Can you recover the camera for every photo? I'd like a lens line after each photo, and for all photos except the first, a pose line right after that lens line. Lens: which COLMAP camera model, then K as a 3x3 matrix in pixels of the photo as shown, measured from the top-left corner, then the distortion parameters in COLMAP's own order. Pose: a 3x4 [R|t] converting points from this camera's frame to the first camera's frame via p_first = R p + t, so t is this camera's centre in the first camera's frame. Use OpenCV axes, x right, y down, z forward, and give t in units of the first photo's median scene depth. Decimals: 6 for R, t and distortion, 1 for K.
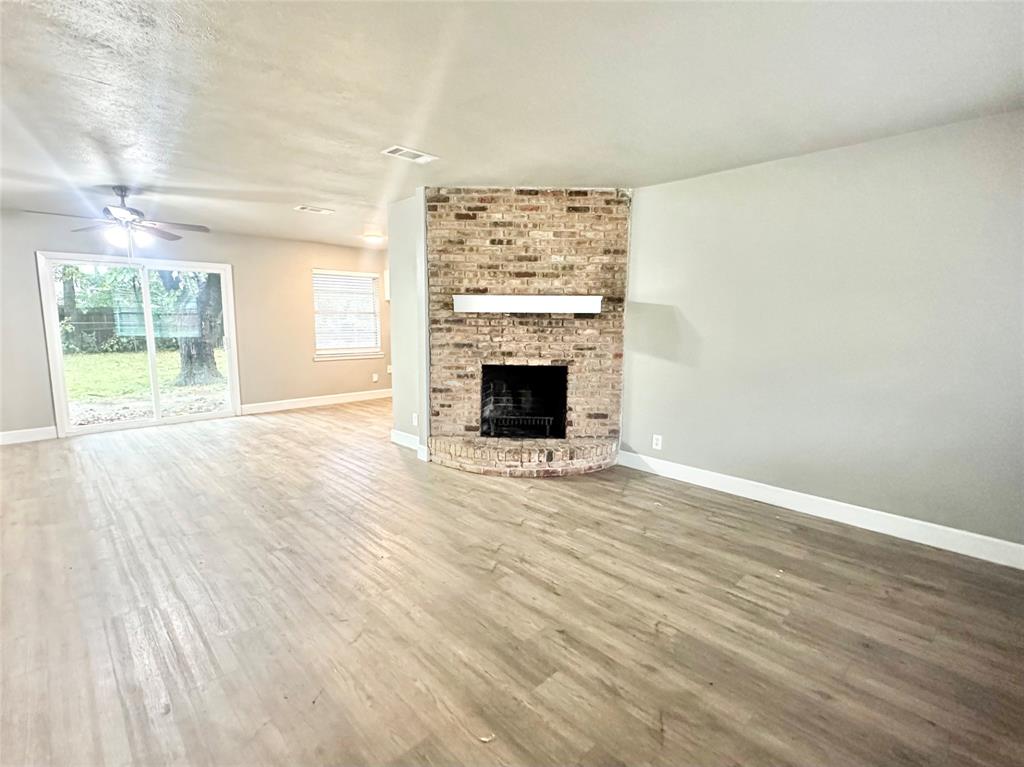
lens RADIAL K [[488.9, 0, 512.0], [0, 488.9, 383.5], [0, 0, 1]] dist [-0.003146, -0.000721]
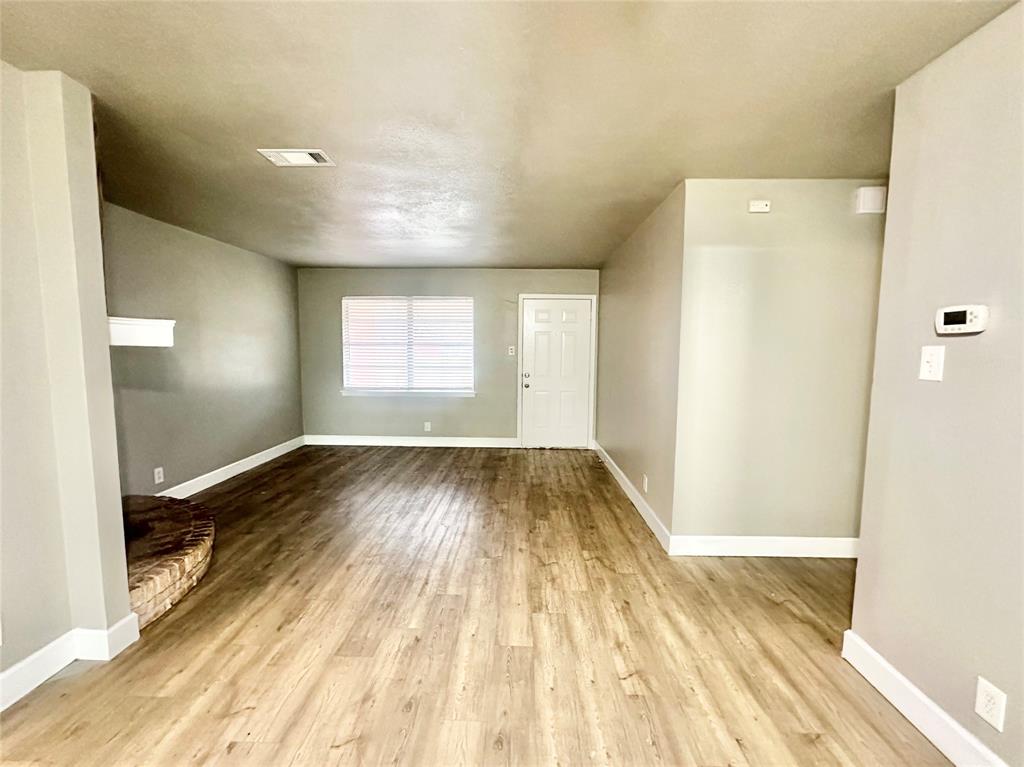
lens RADIAL K [[427.4, 0, 512.0], [0, 427.4, 383.5], [0, 0, 1]] dist [-0.000787, -0.000192]
pose [[-0.696946, -0.075836, 0.713102, -0.781685], [0.085459, 0.978524, 0.187585, -0.158893], [-0.712013, 0.191678, -0.675498, 1.022246]]
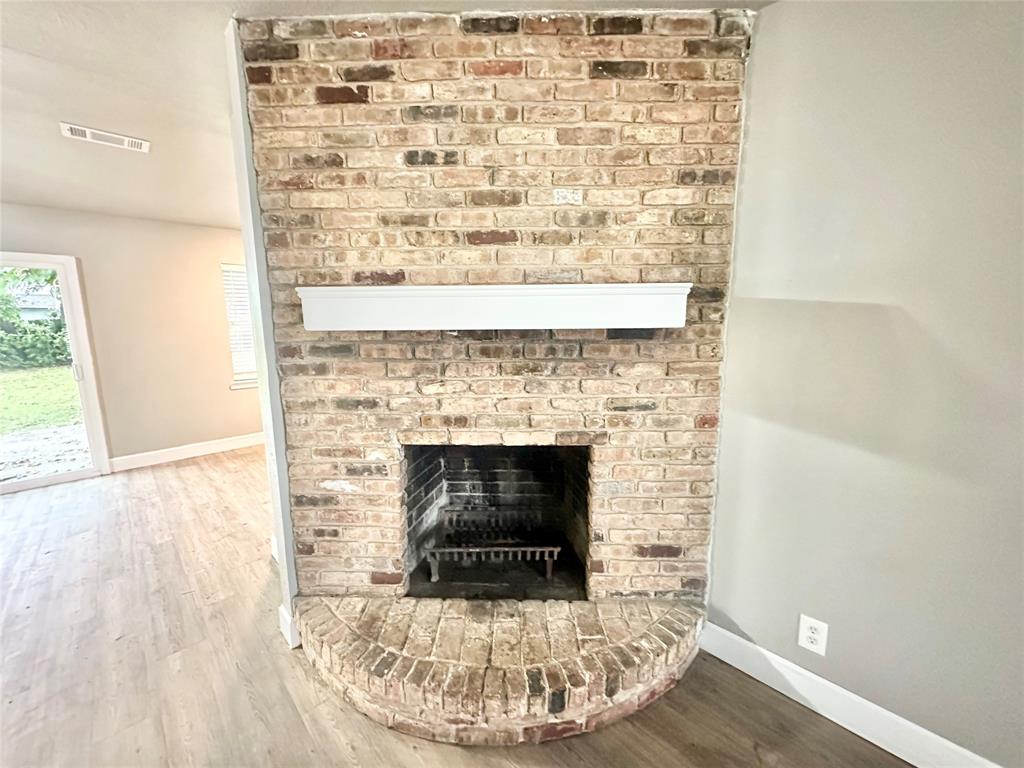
lens RADIAL K [[413.1, 0, 512.0], [0, 413.1, 384.0], [0, 0, 1]] dist [-0.001399, -0.000304]
pose [[0.999863, -0.016315, -0.002747, 0.043856], [0.016370, 0.999642, 0.021164, -0.103906], [0.002401, -0.021207, 0.999772, 0.641714]]
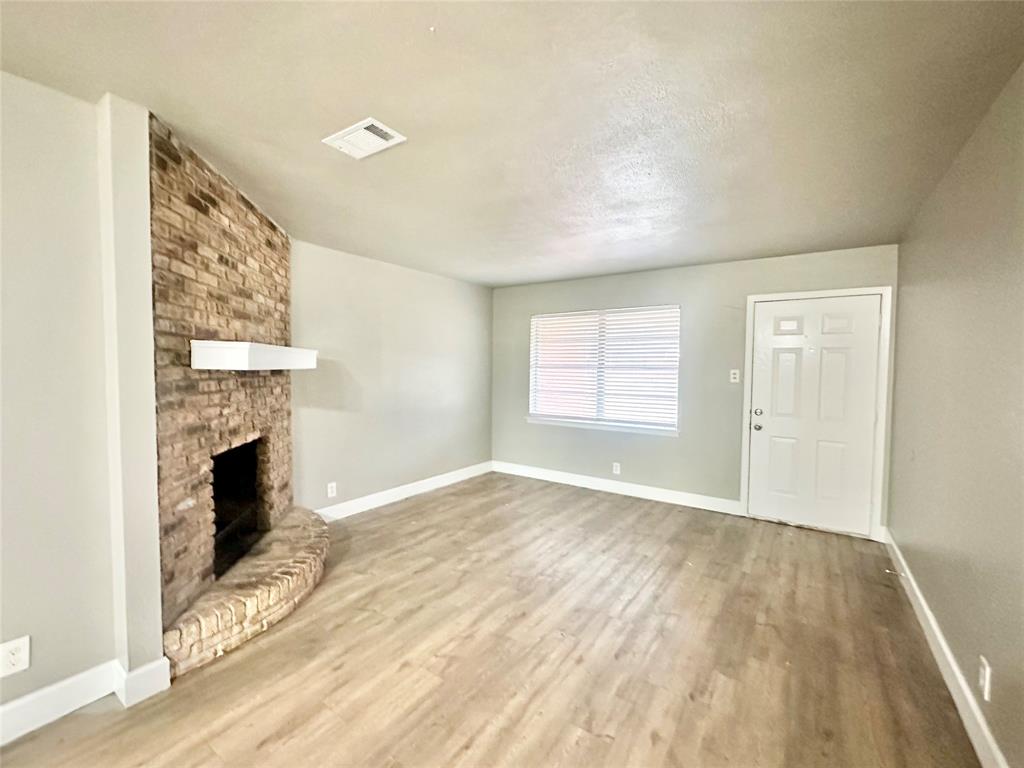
lens RADIAL K [[433.1, 0, 512.0], [0, 433.1, 384.0], [0, 0, 1]] dist [-0.003846, -0.000475]
pose [[-0.193875, -0.051184, 0.979690, -0.660673], [0.123556, 0.989412, 0.076143, -0.124985], [-0.973214, 0.135809, -0.185498, 0.754153]]
